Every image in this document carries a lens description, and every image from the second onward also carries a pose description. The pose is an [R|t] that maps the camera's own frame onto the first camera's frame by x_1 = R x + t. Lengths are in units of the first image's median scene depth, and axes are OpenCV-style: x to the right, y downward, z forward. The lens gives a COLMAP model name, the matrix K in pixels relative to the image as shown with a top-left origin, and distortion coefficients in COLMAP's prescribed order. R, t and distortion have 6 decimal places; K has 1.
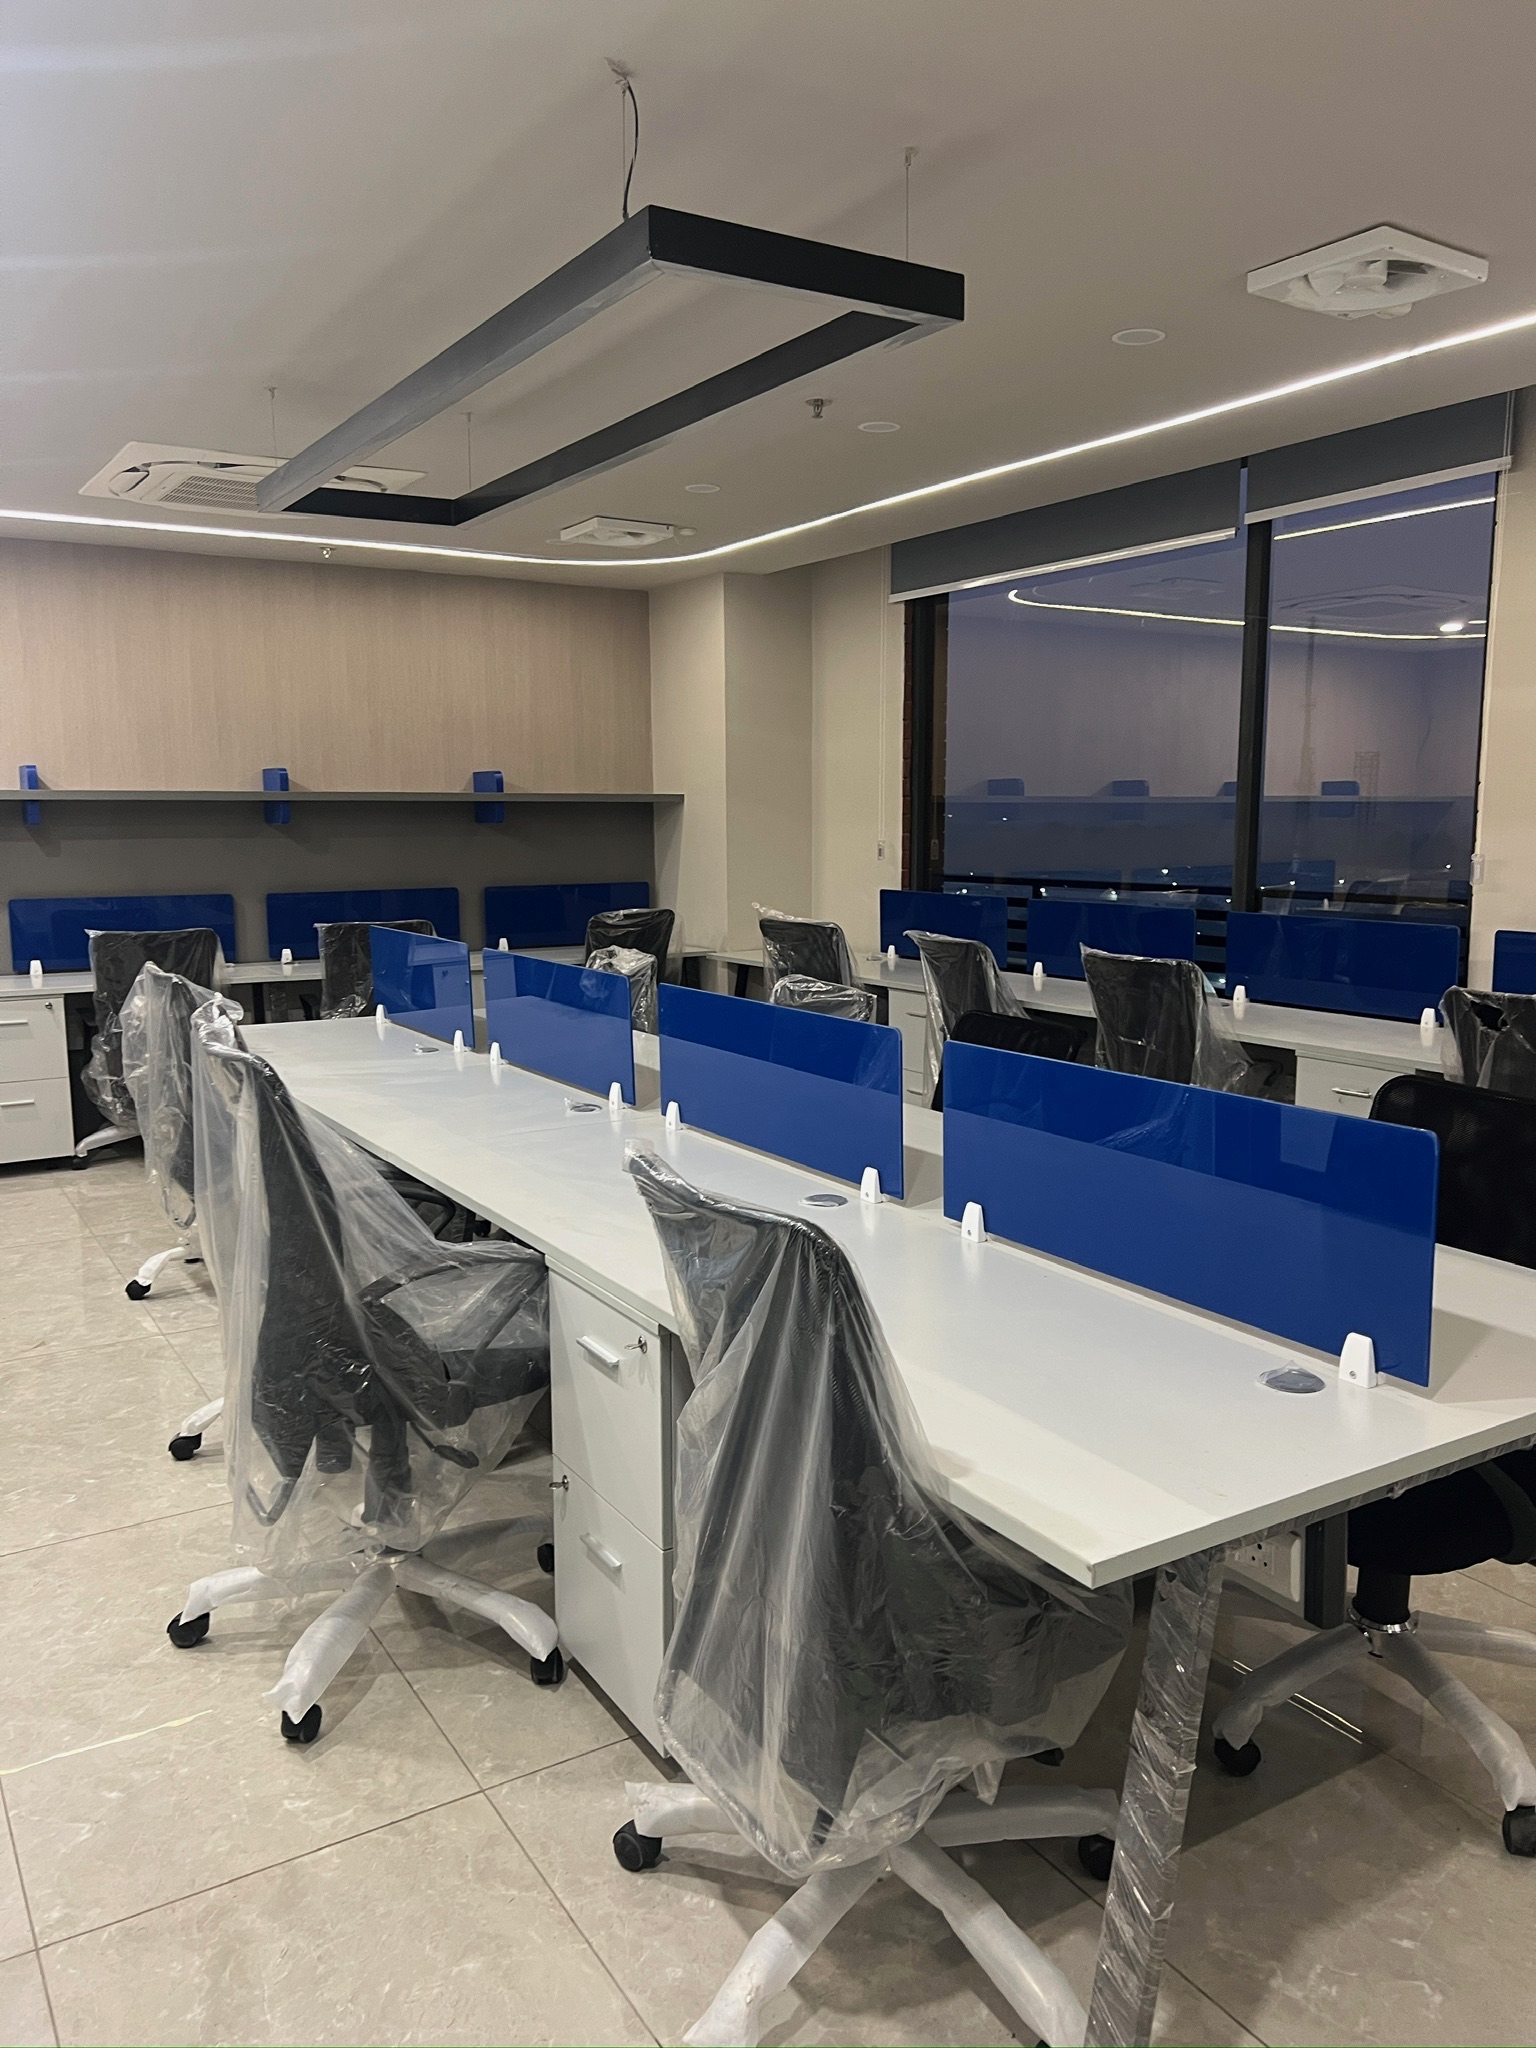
lens RADIAL K [[1558.9, 0, 765.9], [0, 1558.9, 1059.9], [0, 0, 1]] dist [-0.008089, -0.004031]
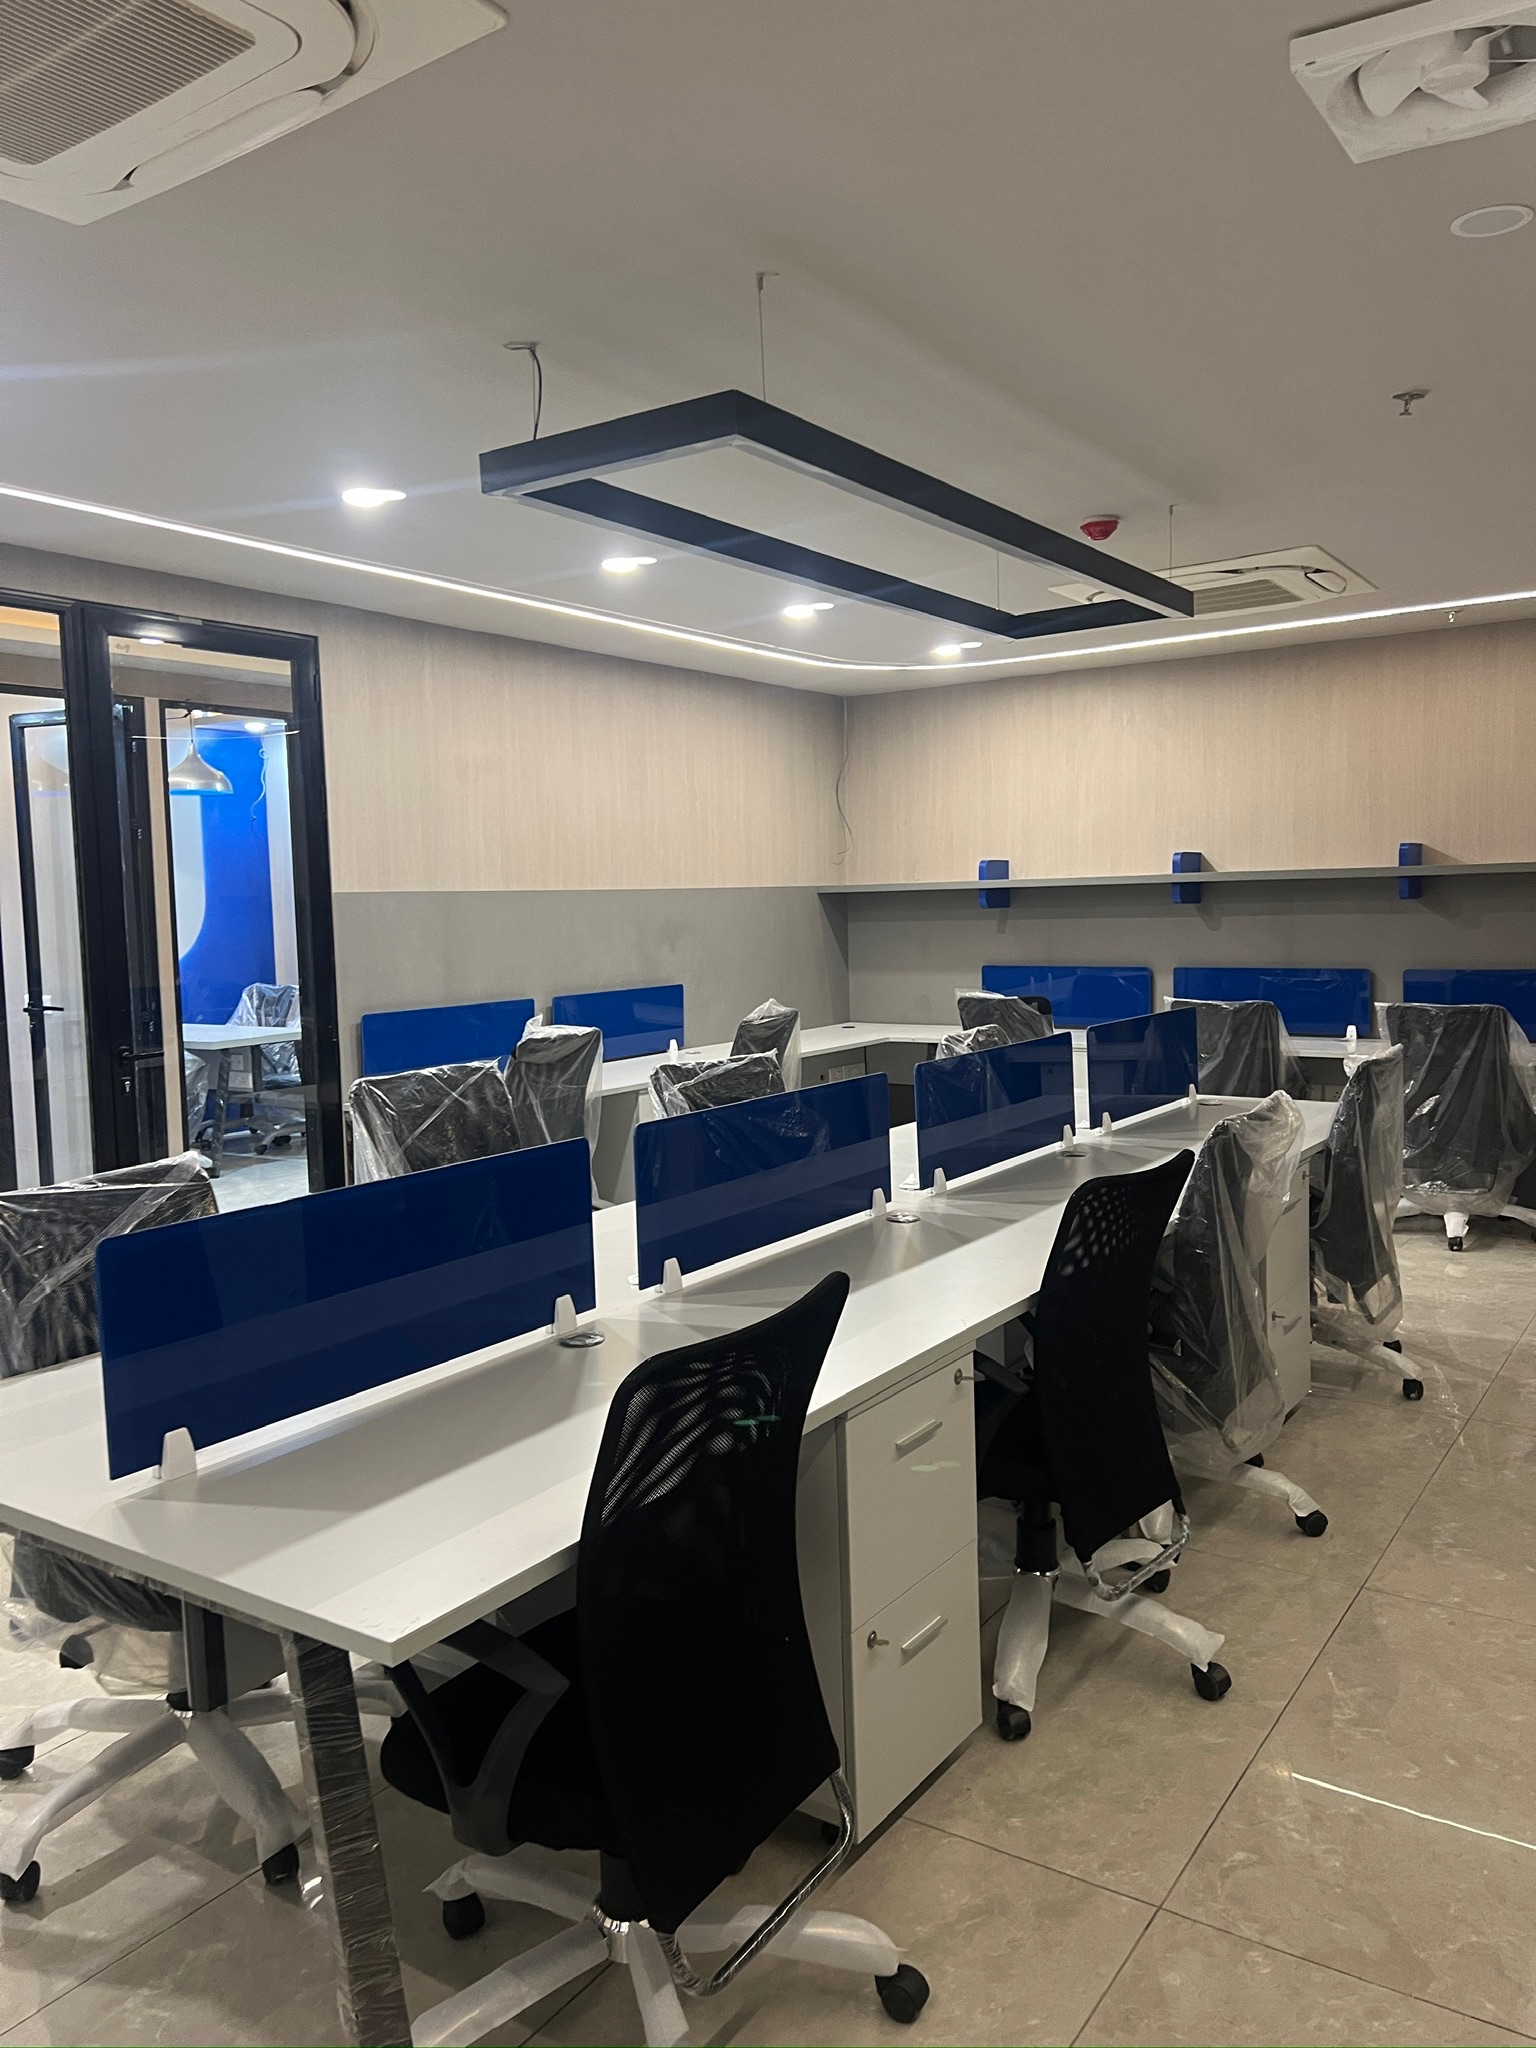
lens RADIAL K [[1531.0, 0, 759.1], [0, 1531.0, 1025.2], [0, 0, 1]] dist [0.065111, -0.067634]
pose [[0.411208, 0.067710, -0.909023, 0.613343], [-0.125988, 0.991888, 0.016889, -0.057807], [0.902793, 0.107581, 0.416403, 0.354201]]
